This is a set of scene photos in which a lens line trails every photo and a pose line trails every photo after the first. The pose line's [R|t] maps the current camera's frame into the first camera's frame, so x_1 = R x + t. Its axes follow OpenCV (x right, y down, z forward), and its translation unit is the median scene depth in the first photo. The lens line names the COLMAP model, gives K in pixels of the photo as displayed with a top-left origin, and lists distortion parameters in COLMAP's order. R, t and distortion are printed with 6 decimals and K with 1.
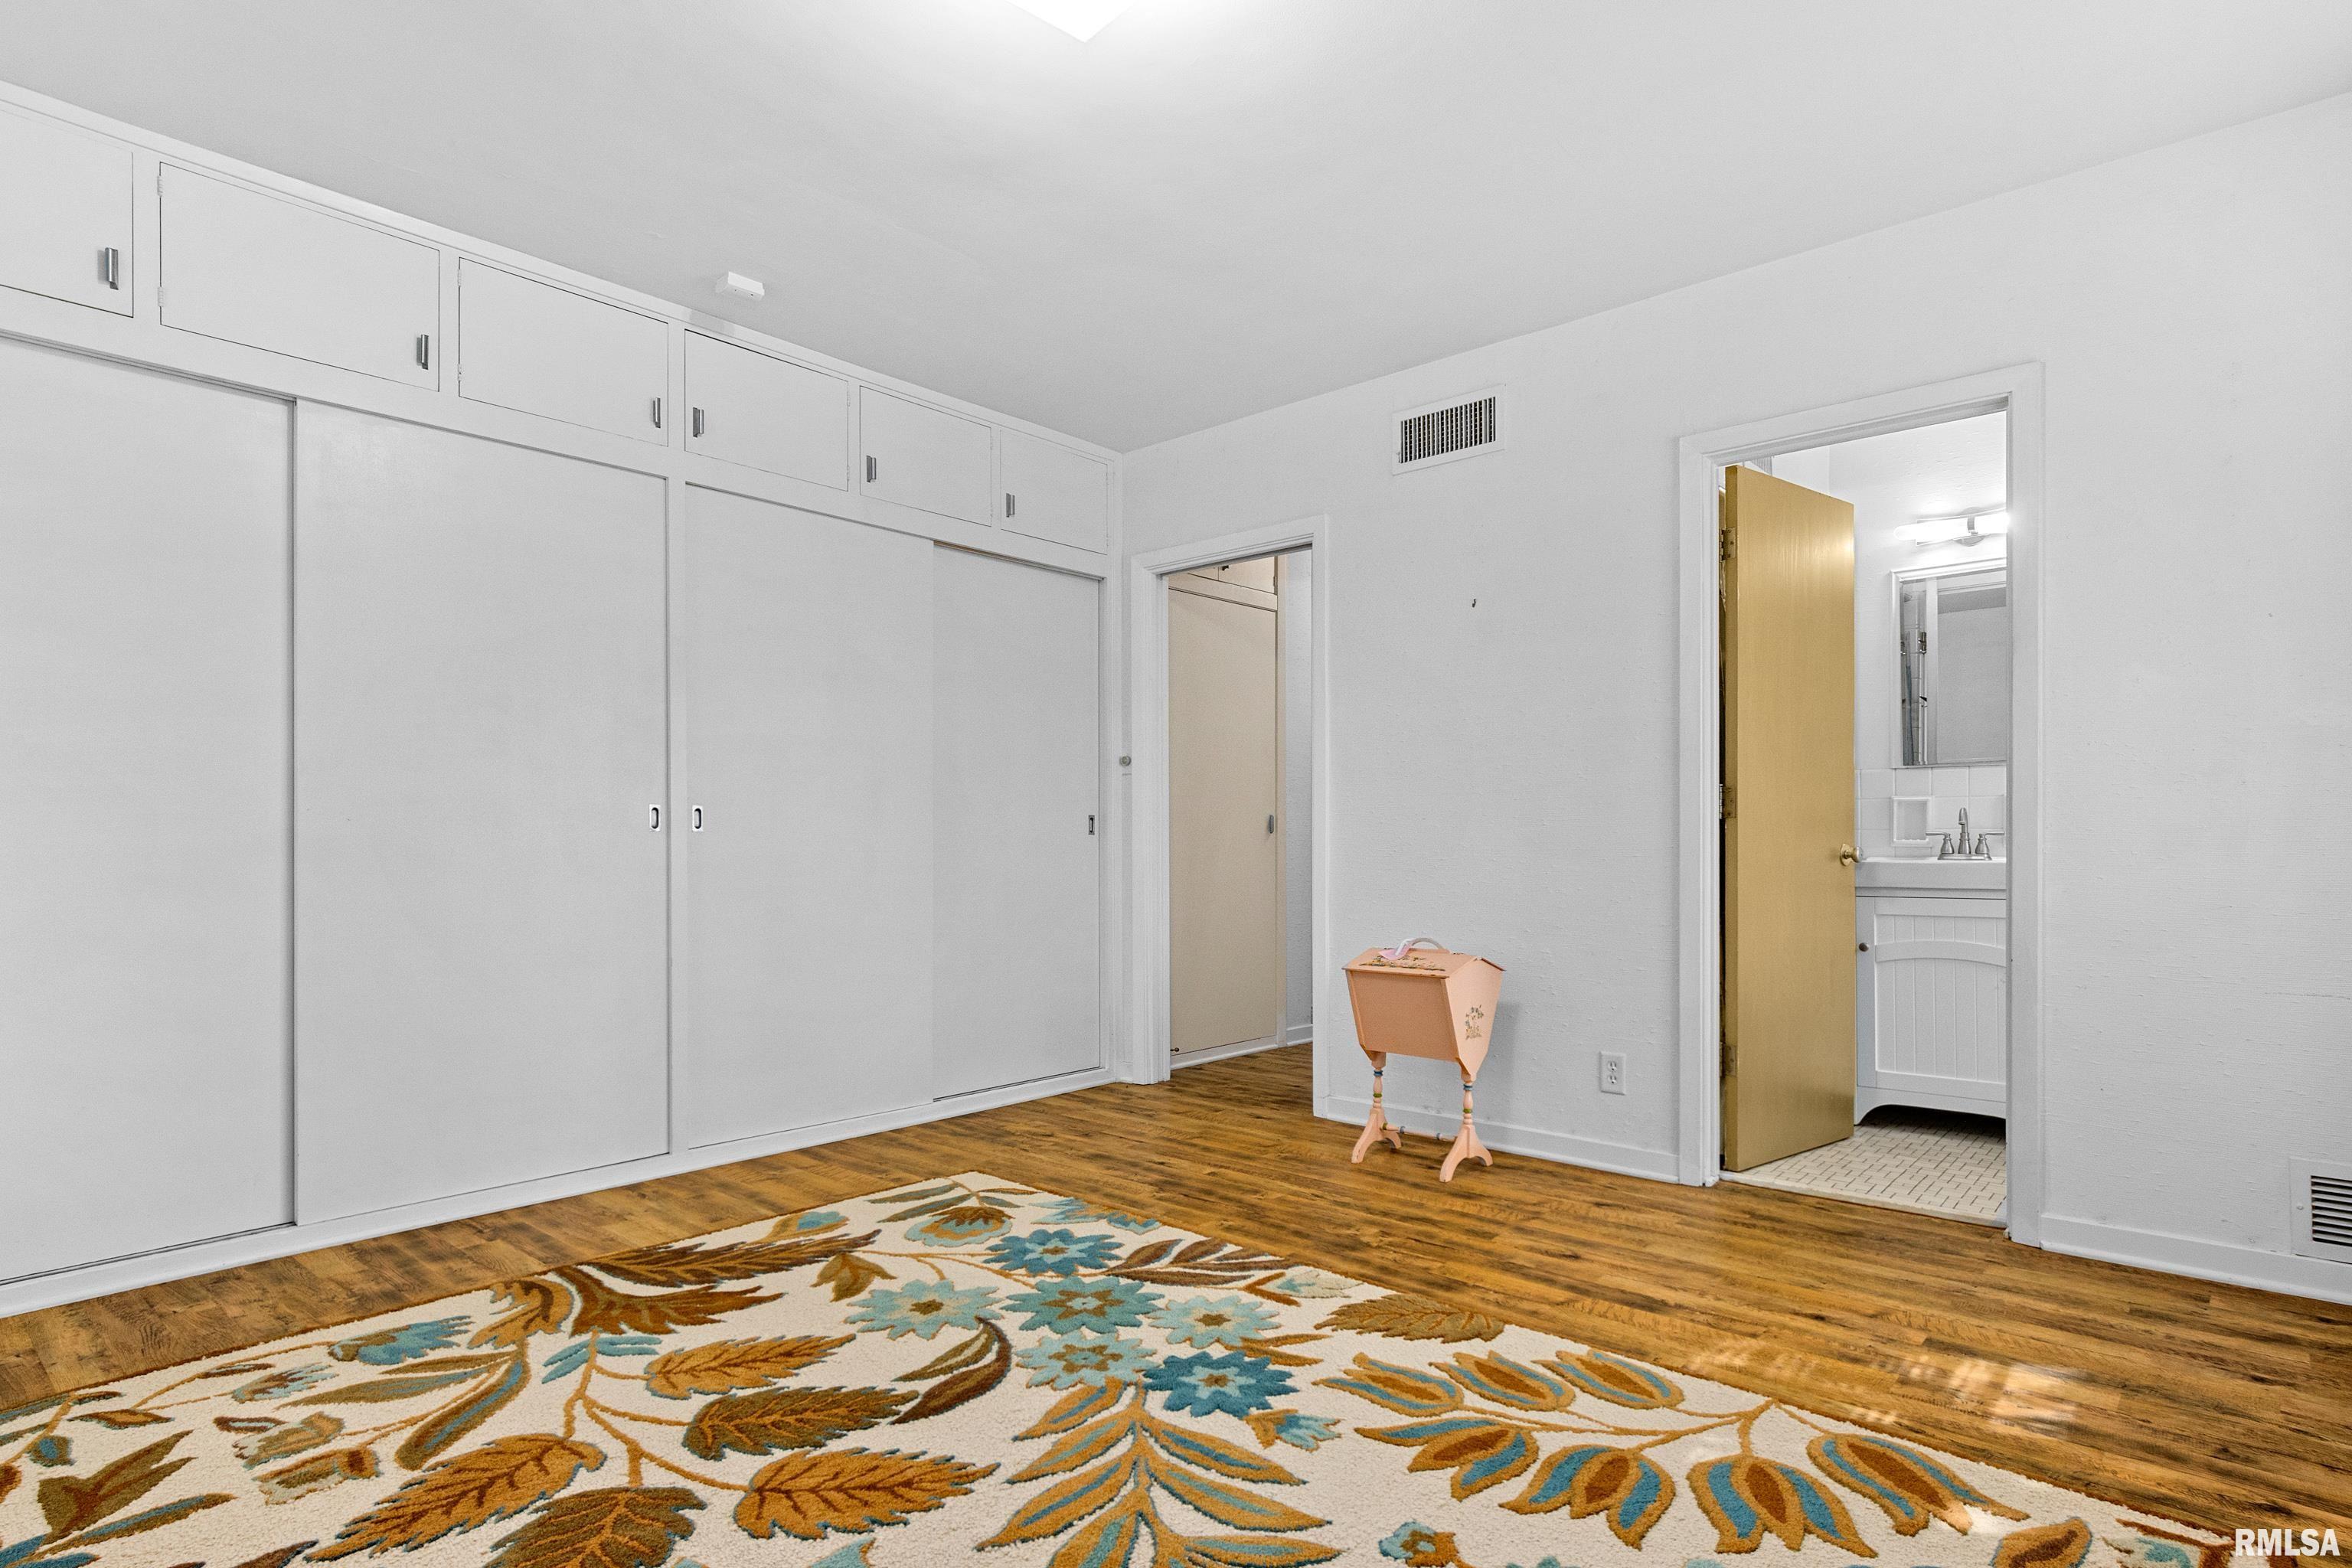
lens RADIAL K [[1231.9, 0, 1158.5], [0, 1231.9, 829.4], [0, 0, 1]] dist [0.001205, 0.001254]
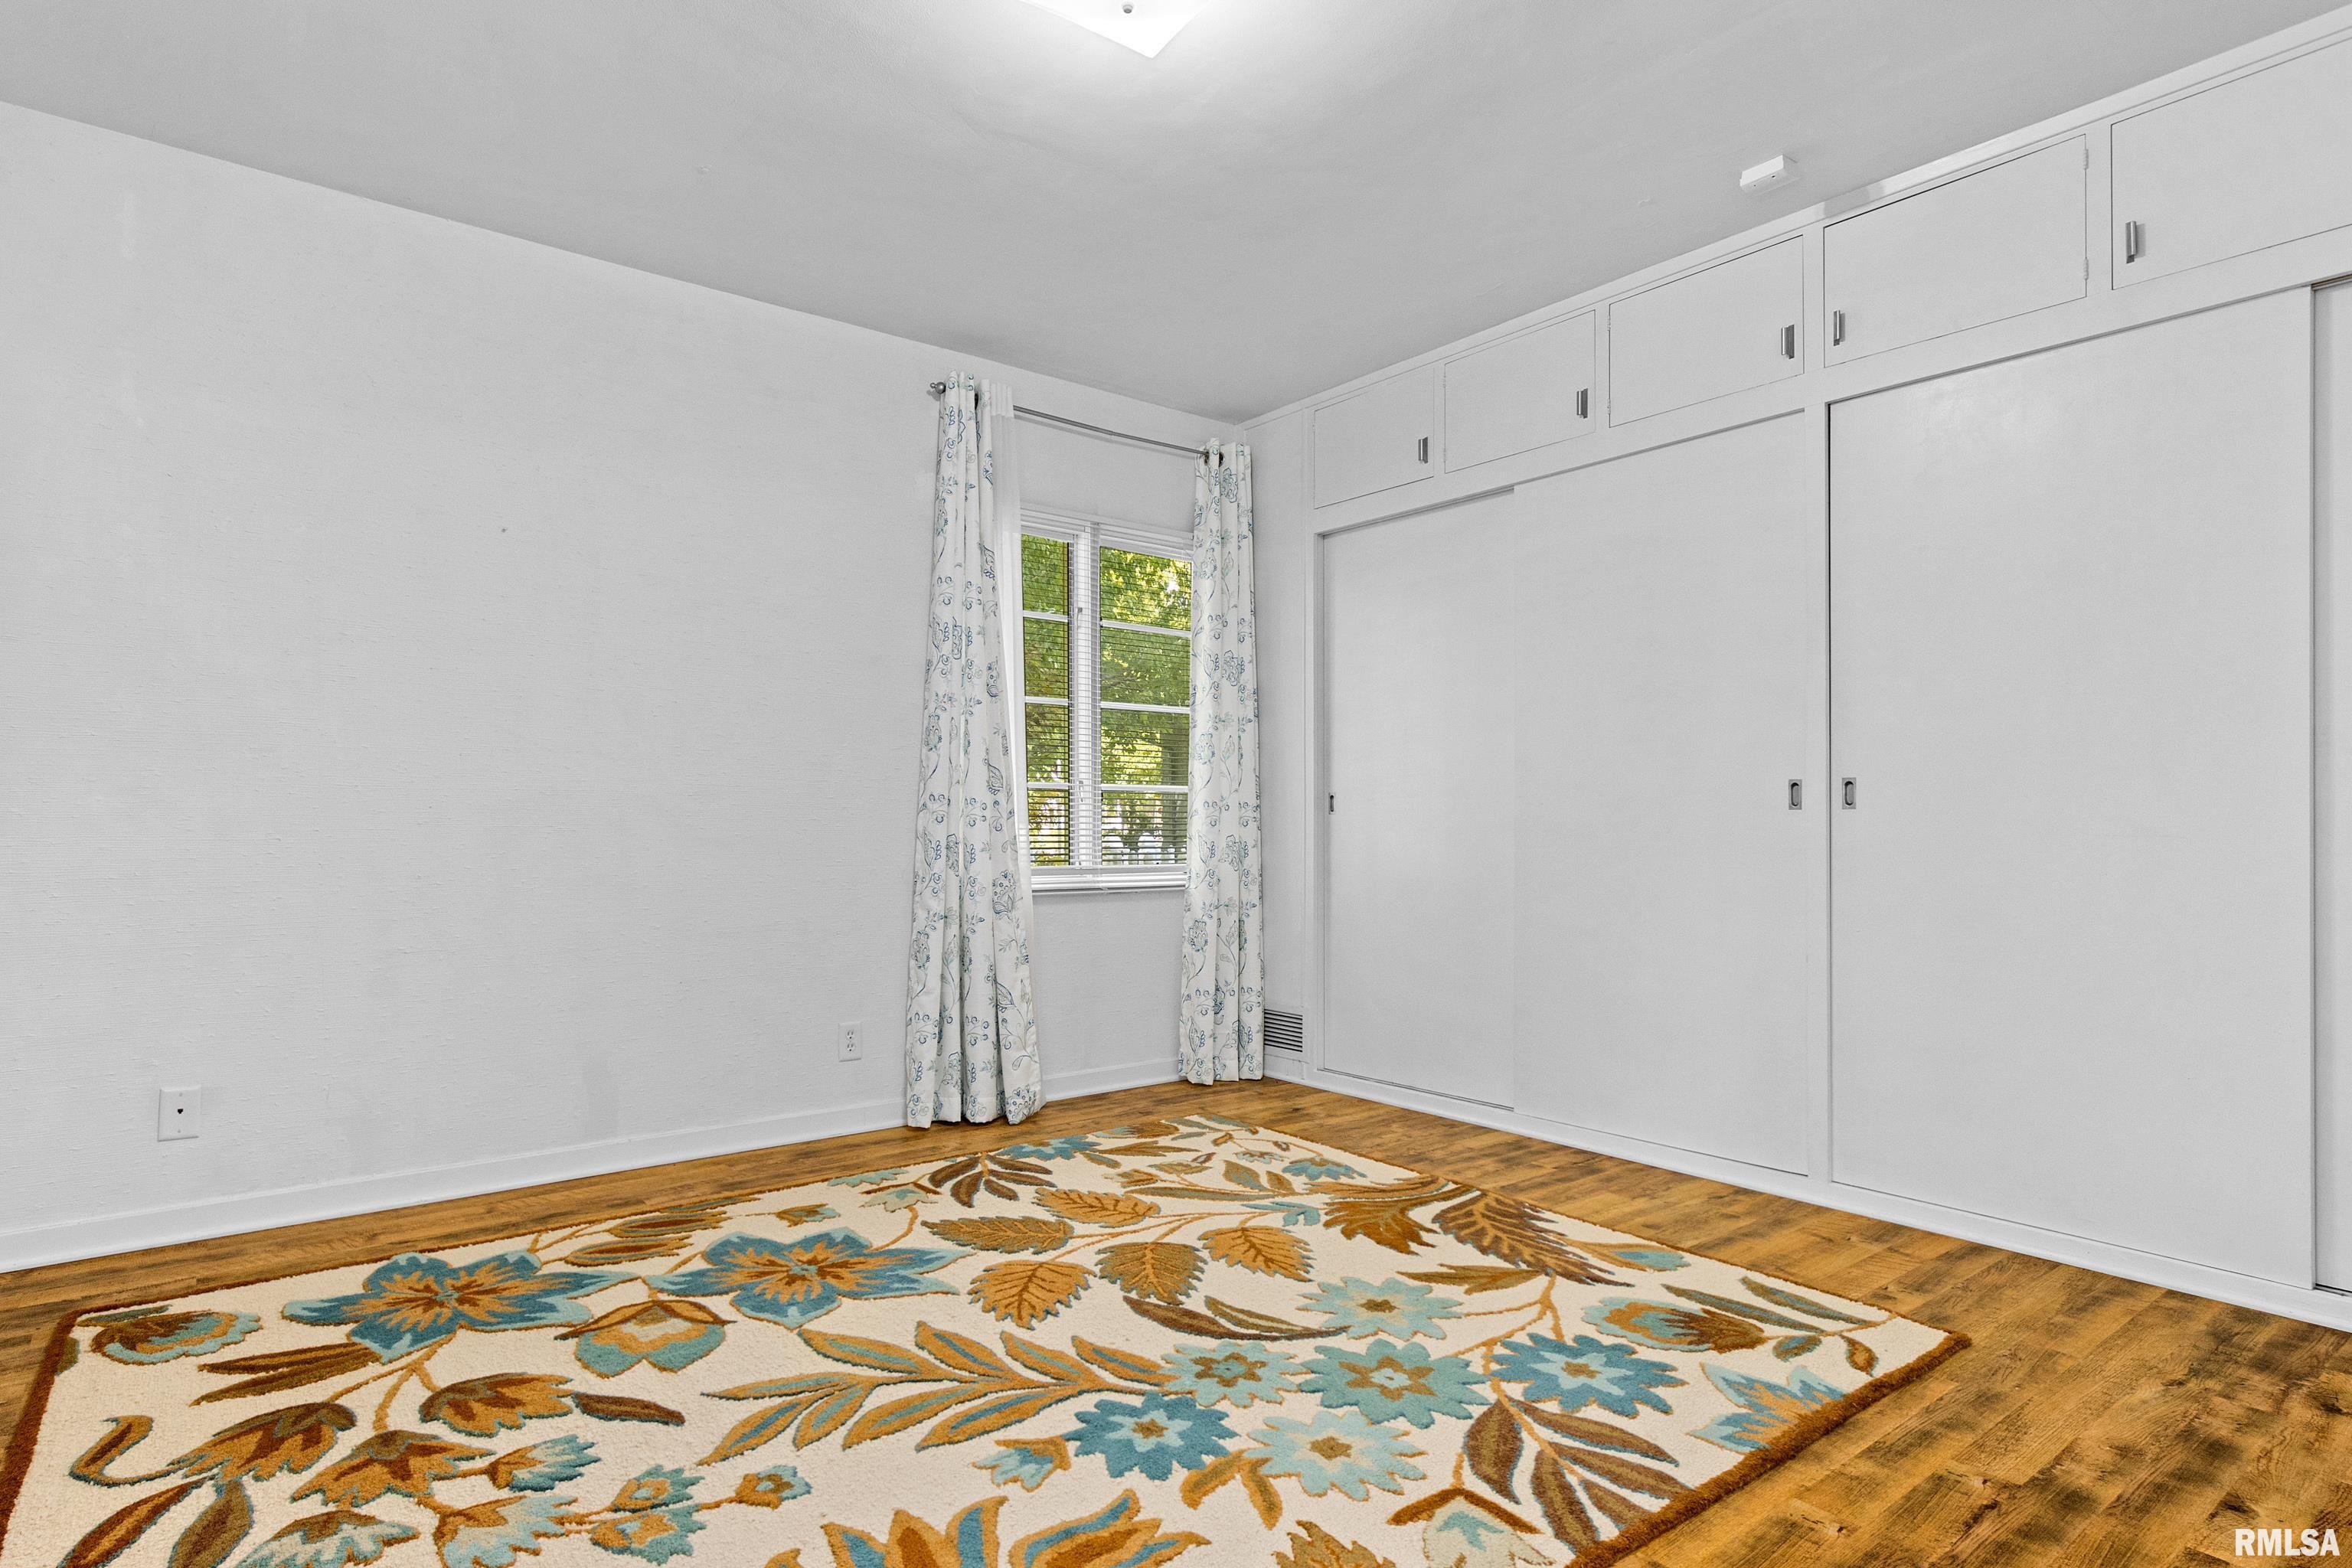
lens RADIAL K [[1231.9, 0, 1158.5], [0, 1231.9, 829.4], [0, 0, 1]] dist [0.001205, 0.001254]
pose [[-0.163907, 0.007380, -0.986448, 0.793428], [0.007873, 0.999950, 0.006173, 0.006446], [0.986444, -0.006754, -0.163957, 0.993117]]
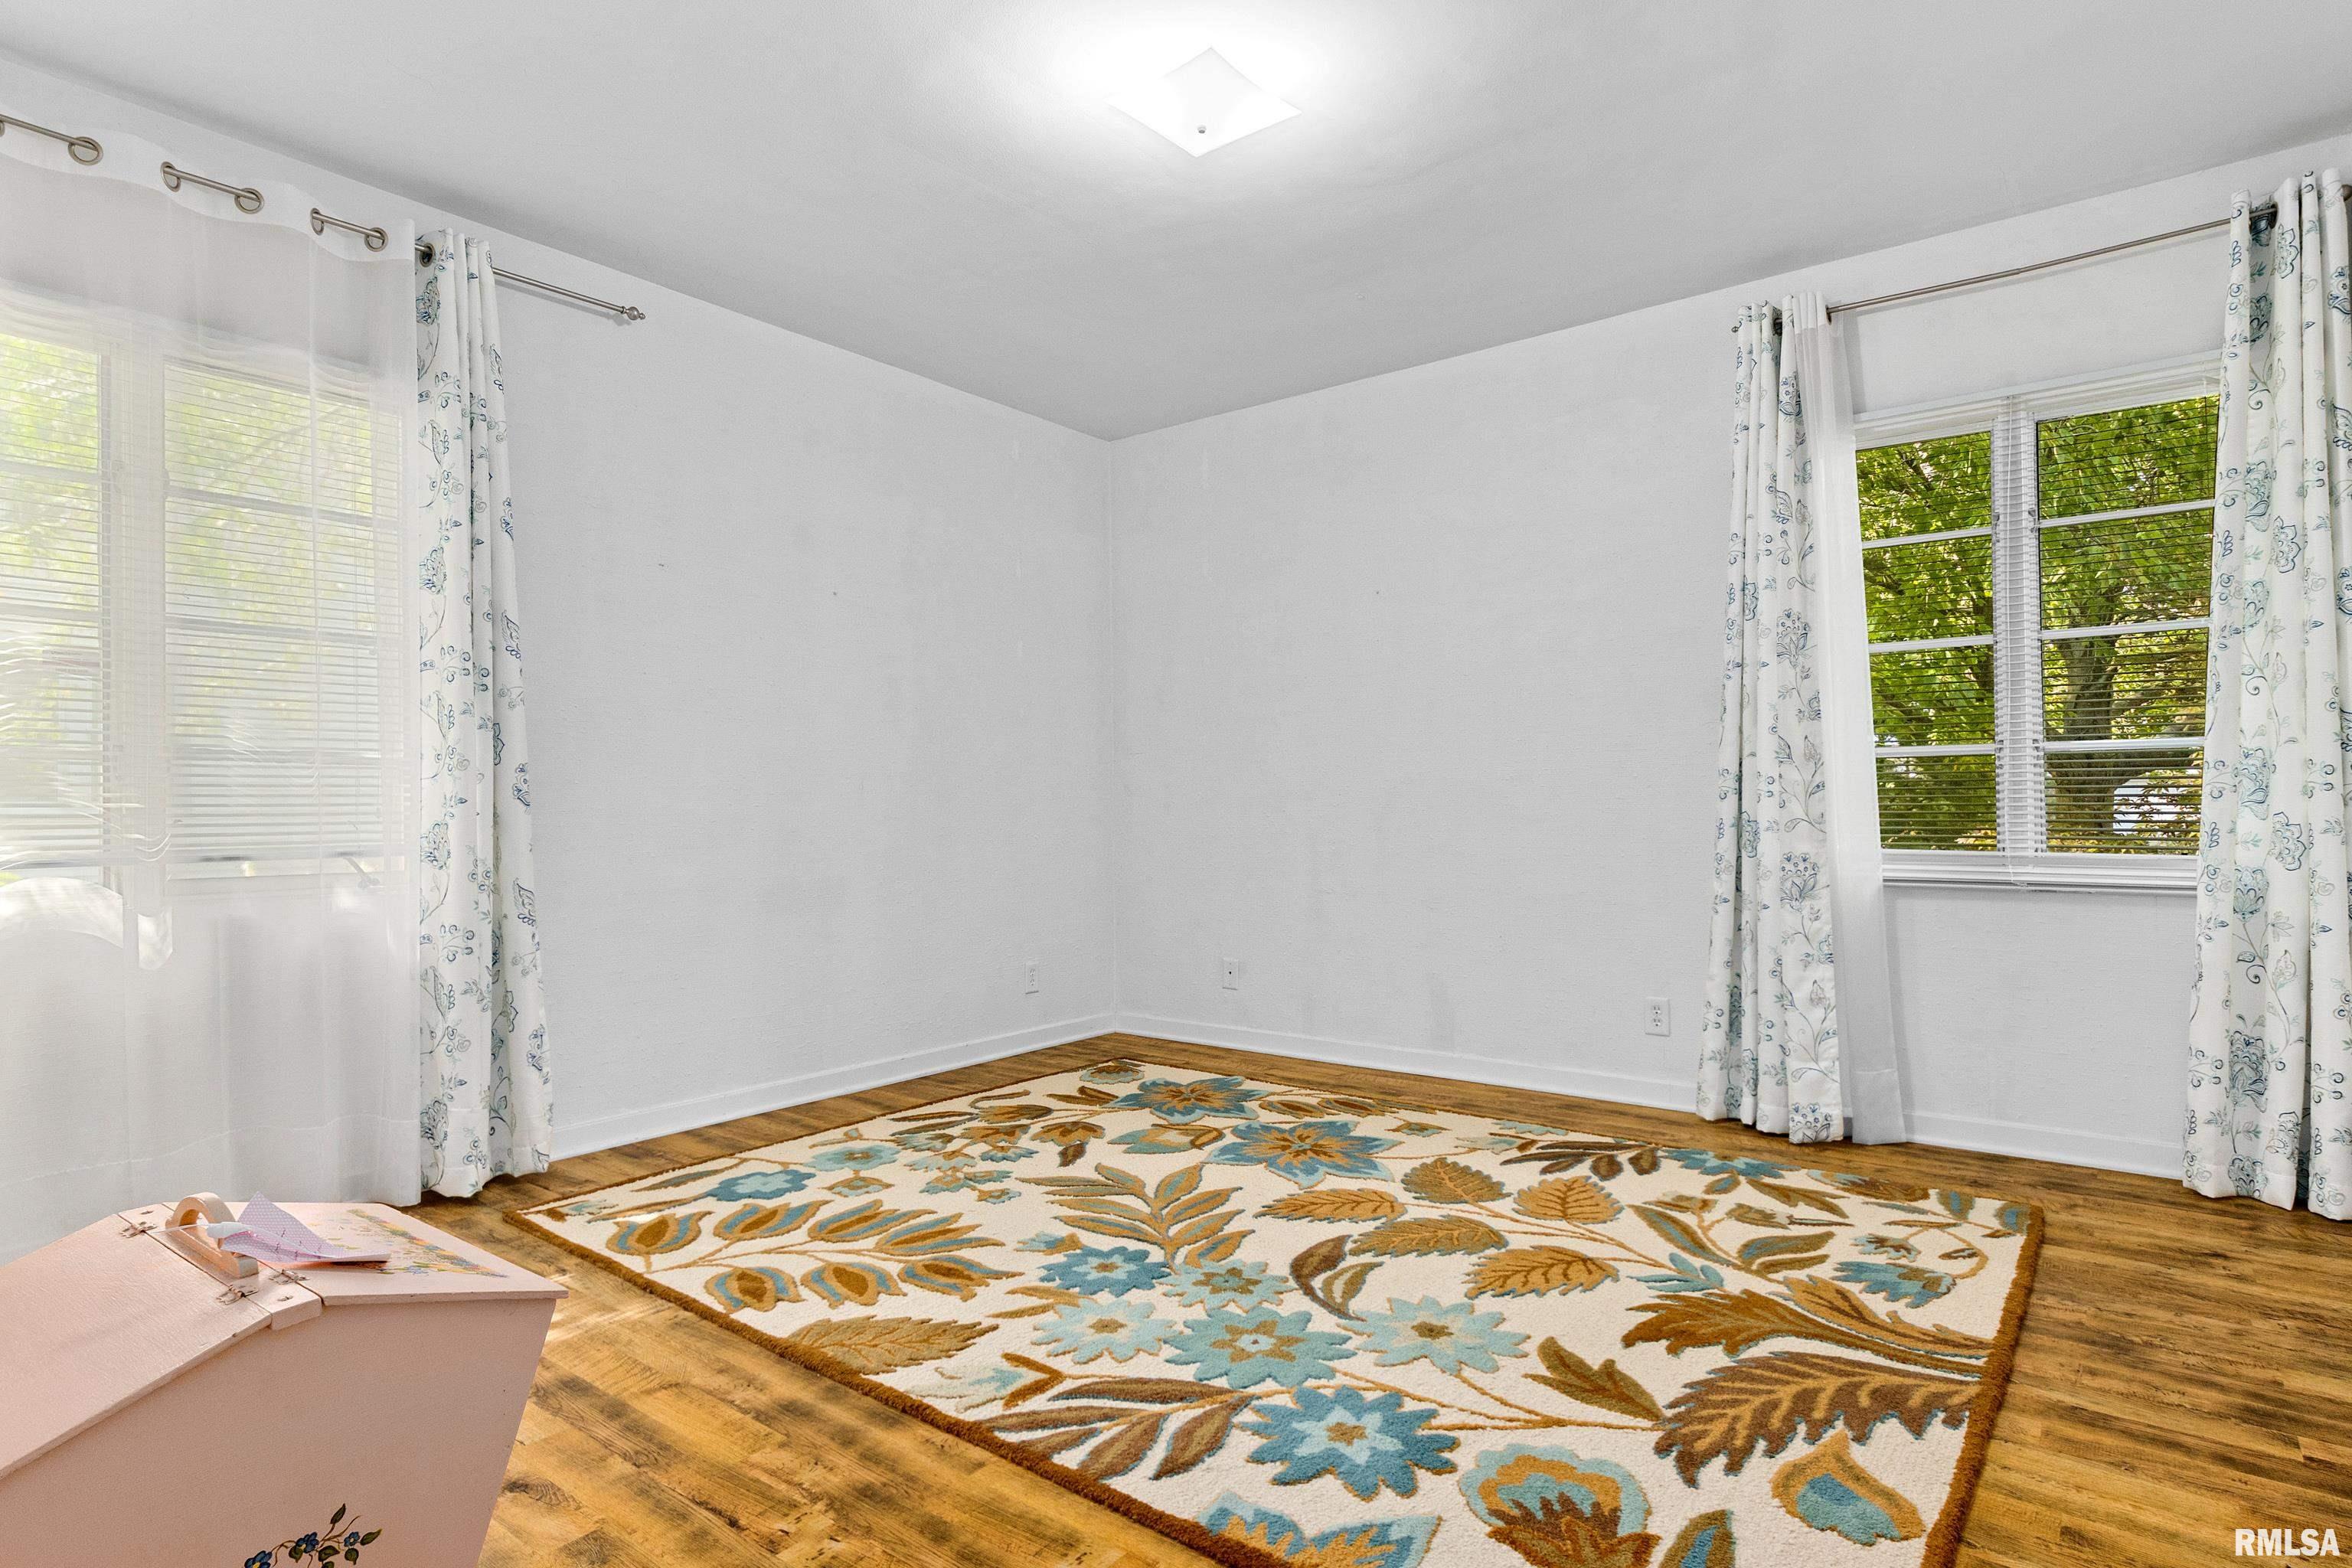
lens RADIAL K [[1240.8, 0, 1176.0], [0, 1240.8, 784.0], [0, 0, 1]] dist [0.000622, 0.000668]
pose [[-0.996428, 0.011782, -0.083620, 0.063810], [0.013992, 0.999567, -0.025885, 0.018016], [0.083279, -0.026963, -0.996161, 1.882790]]
